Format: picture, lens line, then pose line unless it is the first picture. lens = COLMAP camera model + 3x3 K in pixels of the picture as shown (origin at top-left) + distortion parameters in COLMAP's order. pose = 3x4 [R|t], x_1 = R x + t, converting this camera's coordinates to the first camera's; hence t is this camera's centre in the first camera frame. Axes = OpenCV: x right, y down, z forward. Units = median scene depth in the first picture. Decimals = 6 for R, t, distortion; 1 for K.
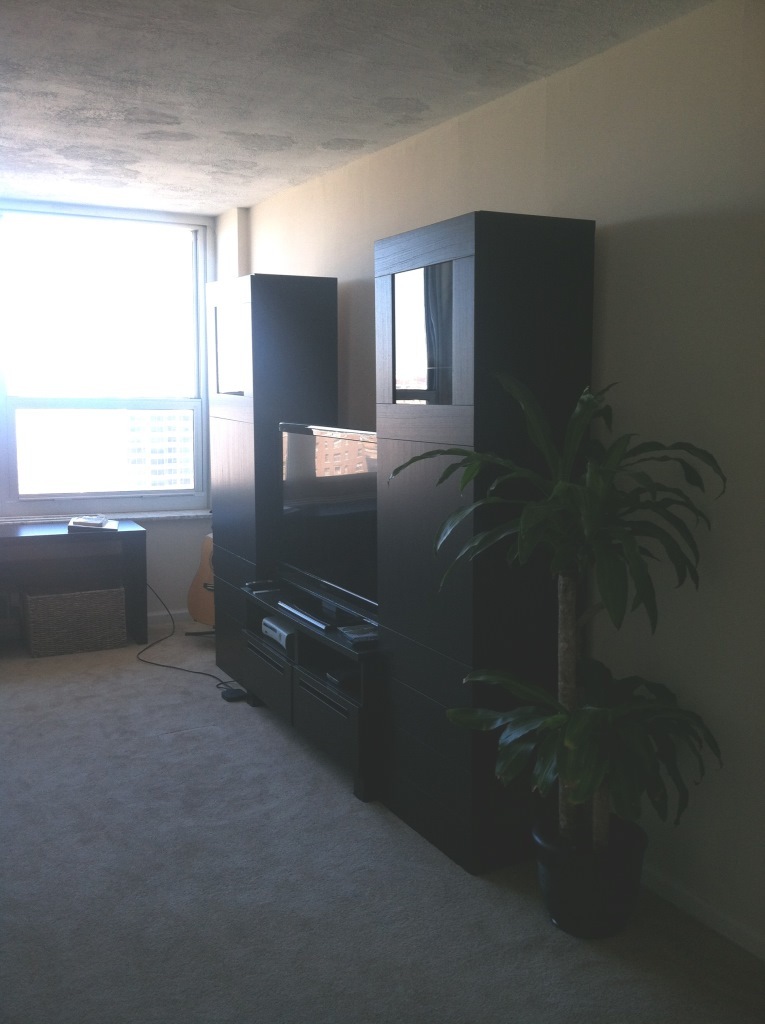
lens RADIAL K [[1038.8, 0, 382.5], [0, 1038.8, 512.0], [0, 0, 1]] dist [0.111358, -0.311895]
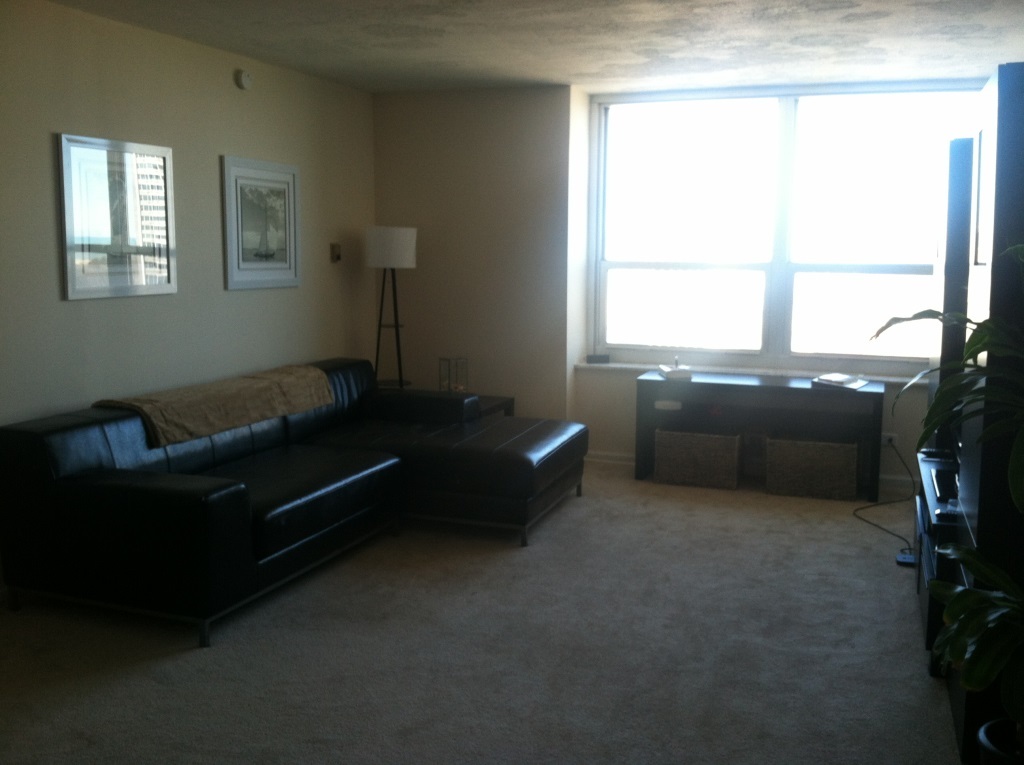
lens RADIAL K [[1038.8, 0, 512.0], [0, 1038.8, 382.5], [0, 0, 1]] dist [0.111358, -0.311895]
pose [[0.700101, 0.103369, -0.706522, 0.299096], [-0.105540, 0.993578, 0.040786, 0.004202], [0.706201, 0.046012, 0.706514, 0.010868]]
